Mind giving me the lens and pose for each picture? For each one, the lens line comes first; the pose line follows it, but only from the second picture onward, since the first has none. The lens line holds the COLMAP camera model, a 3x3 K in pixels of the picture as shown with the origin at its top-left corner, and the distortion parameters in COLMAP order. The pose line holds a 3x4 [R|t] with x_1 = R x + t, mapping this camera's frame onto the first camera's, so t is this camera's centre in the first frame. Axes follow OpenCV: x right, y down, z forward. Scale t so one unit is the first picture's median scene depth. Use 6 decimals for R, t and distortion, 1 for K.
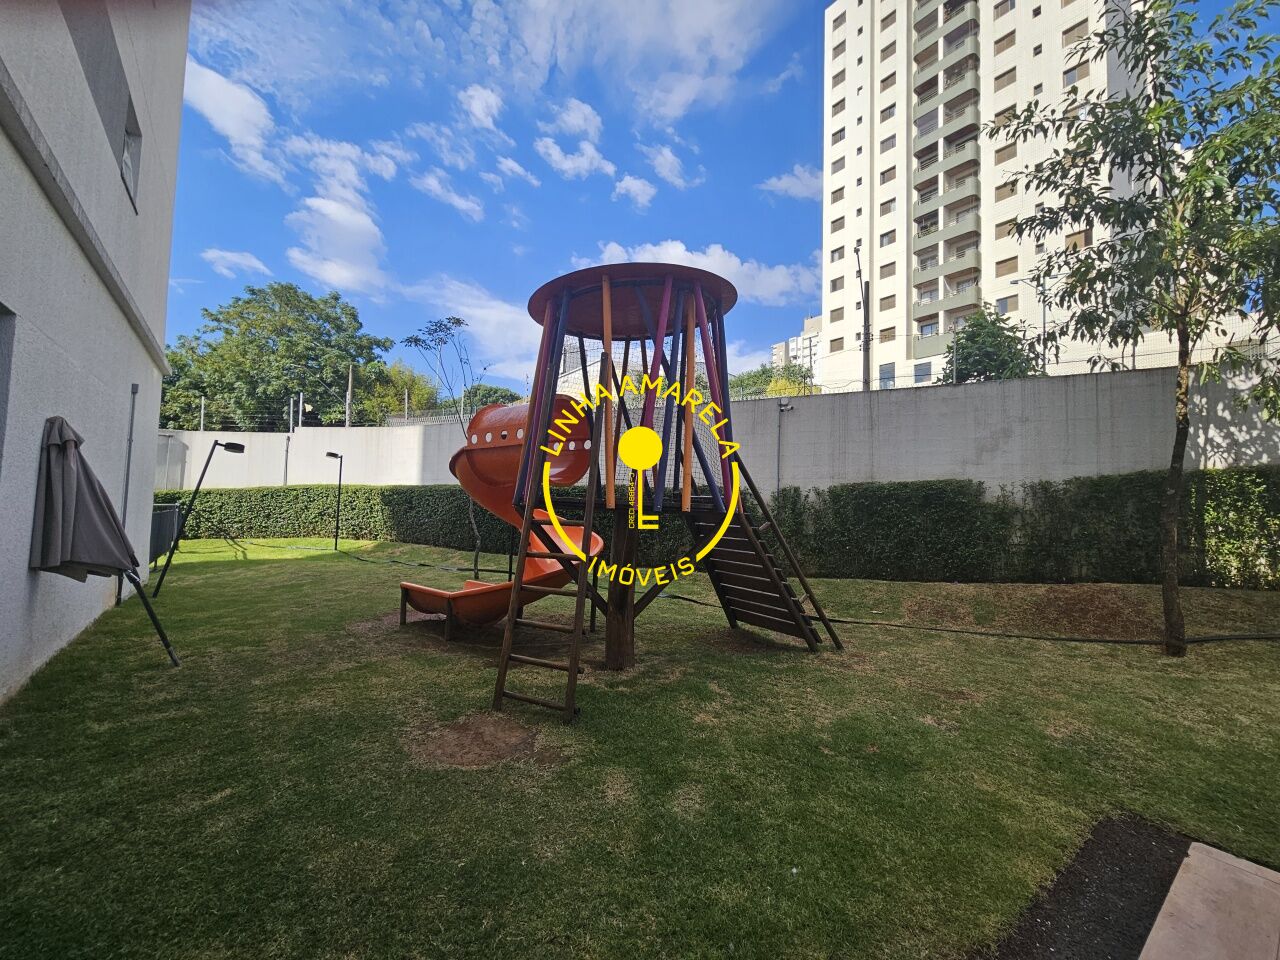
lens RADIAL K [[525.8, 0, 641.0], [0, 525.8, 480.3], [0, 0, 1]] dist [0.000043, -0.001118]
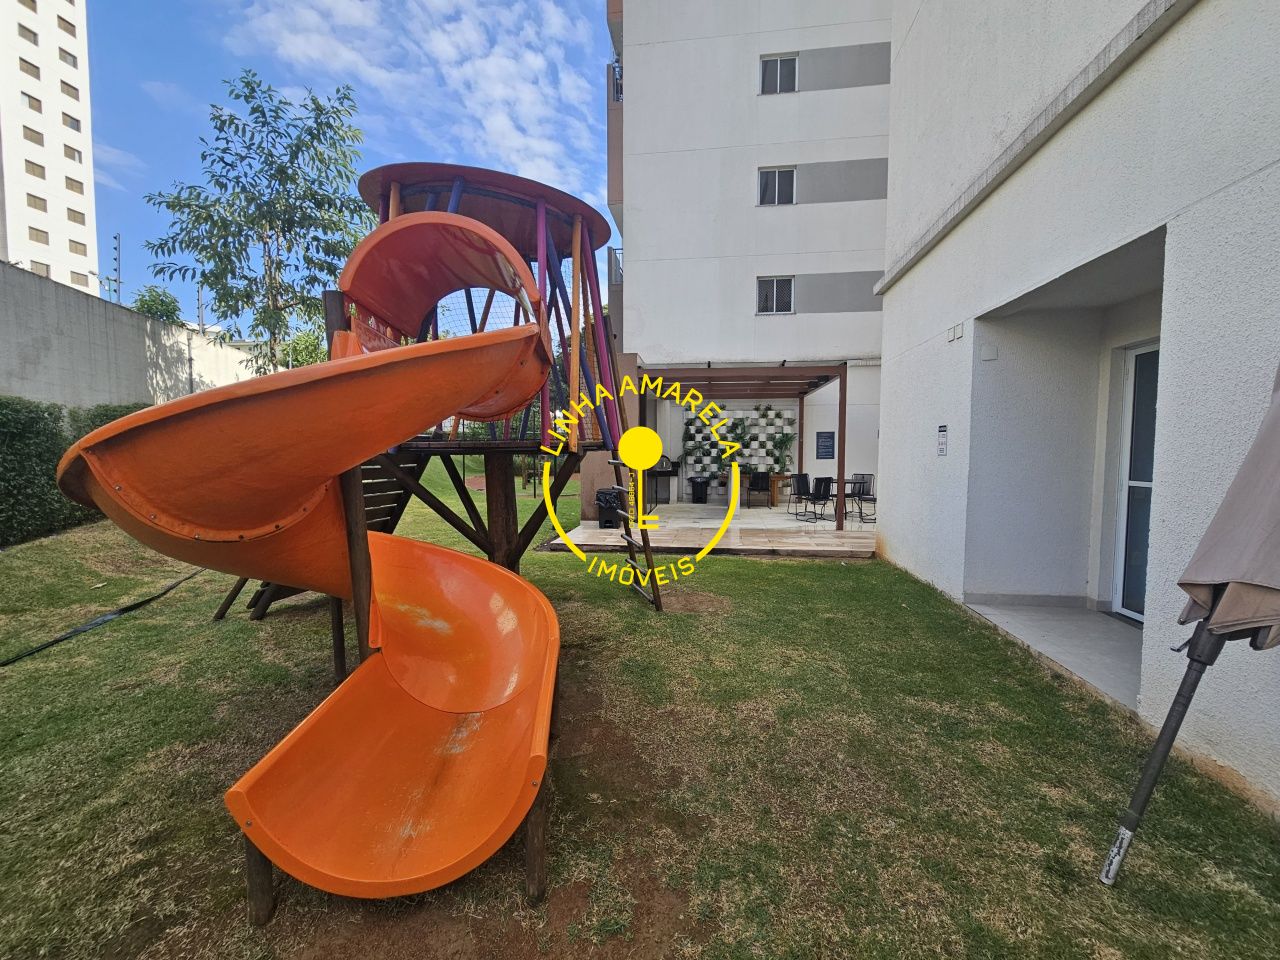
lens RADIAL K [[525.8, 0, 640.1], [0, 525.8, 478.9], [0, 0, 1]] dist [0.000043, -0.001118]
pose [[-0.705183, -0.068633, 0.705696, -0.617998], [-0.058611, 0.997540, 0.038448, 0.038725], [-0.706599, -0.014249, -0.707471, 1.068849]]
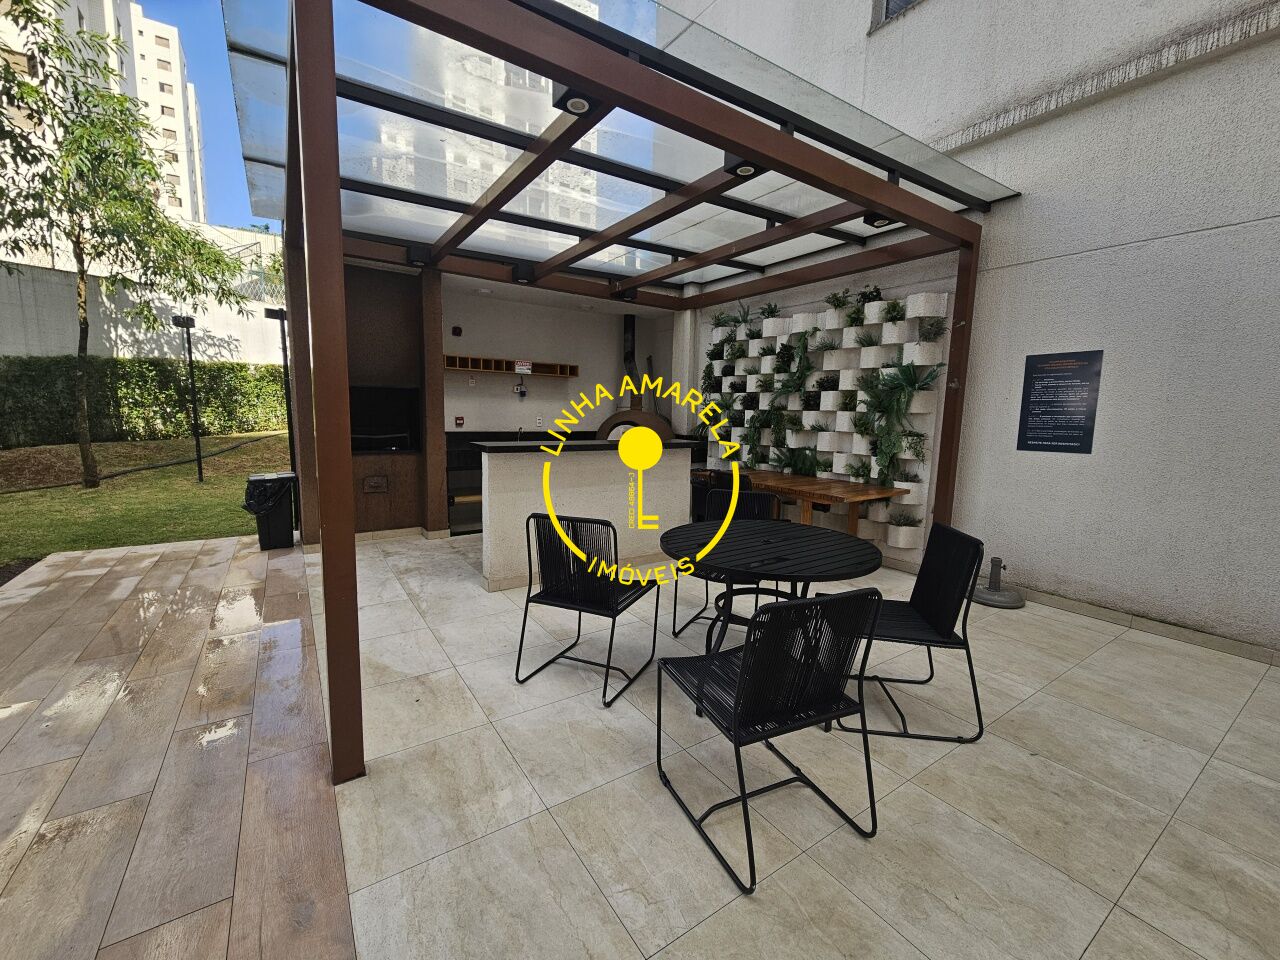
lens RADIAL K [[525.8, 0, 643.7], [0, 525.8, 481.2], [0, 0, 1]] dist [0.000043, -0.001118]
pose [[0.053625, -0.158315, 0.985931, -0.276223], [-0.075442, 0.983888, 0.162090, -0.030120], [-0.995707, -0.083073, 0.040817, -0.477785]]
